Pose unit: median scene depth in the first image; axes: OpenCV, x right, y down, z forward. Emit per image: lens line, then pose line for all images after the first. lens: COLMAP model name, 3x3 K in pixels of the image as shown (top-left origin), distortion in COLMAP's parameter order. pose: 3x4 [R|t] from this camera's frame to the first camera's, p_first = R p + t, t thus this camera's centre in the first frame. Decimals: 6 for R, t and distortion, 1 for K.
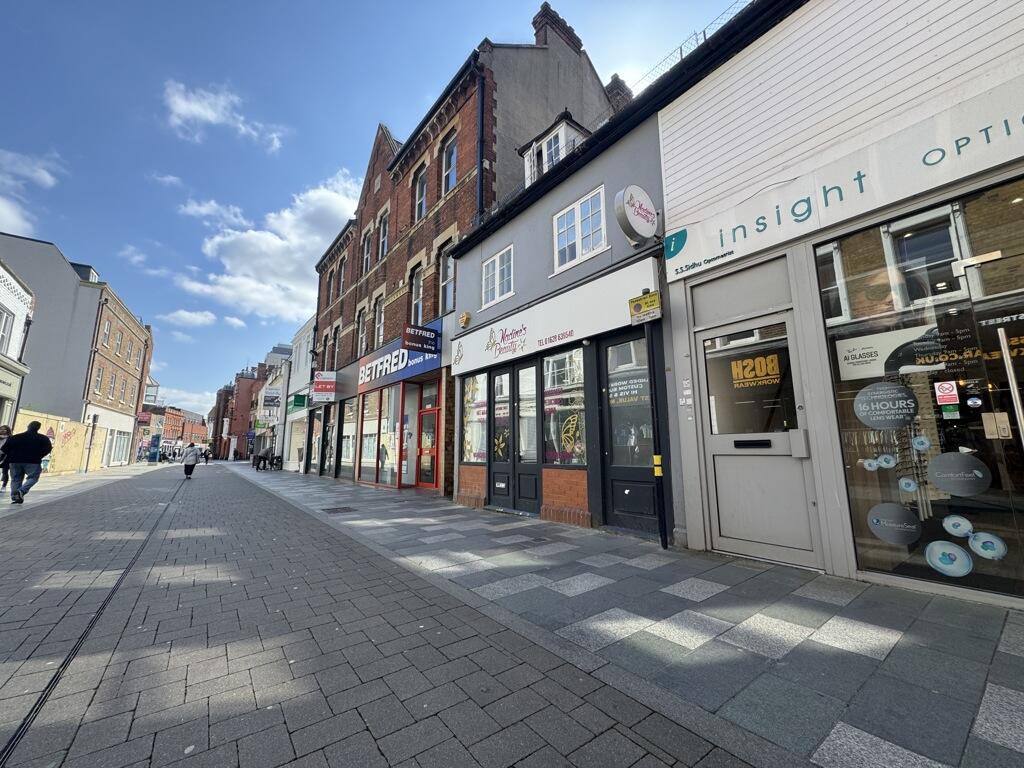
lens RADIAL K [[408.2, 0, 506.8], [0, 408.2, 385.6], [0, 0, 1]] dist [-0.002189, 0.000314]
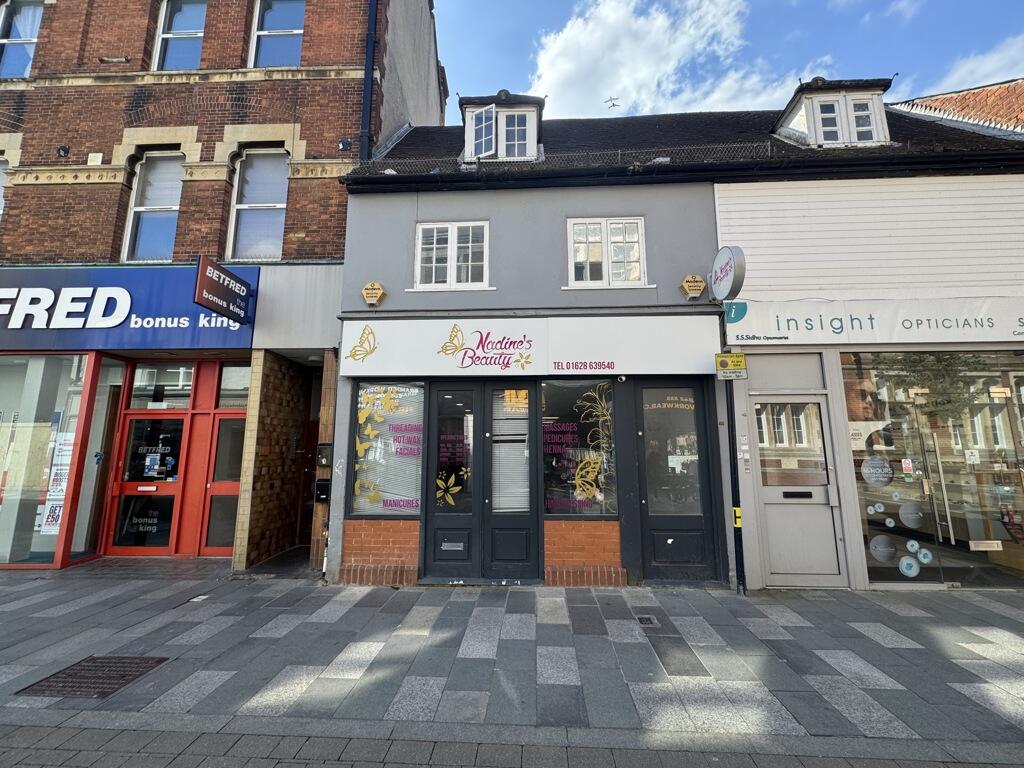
lens RADIAL K [[408.2, 0, 509.2], [0, 408.2, 386.9], [0, 0, 1]] dist [-0.002189, 0.000314]
pose [[0.641906, 0.115446, 0.758043, -0.489417], [-0.122269, 0.991362, -0.047443, -0.009764], [-0.756972, -0.062231, 0.650477, 0.444326]]
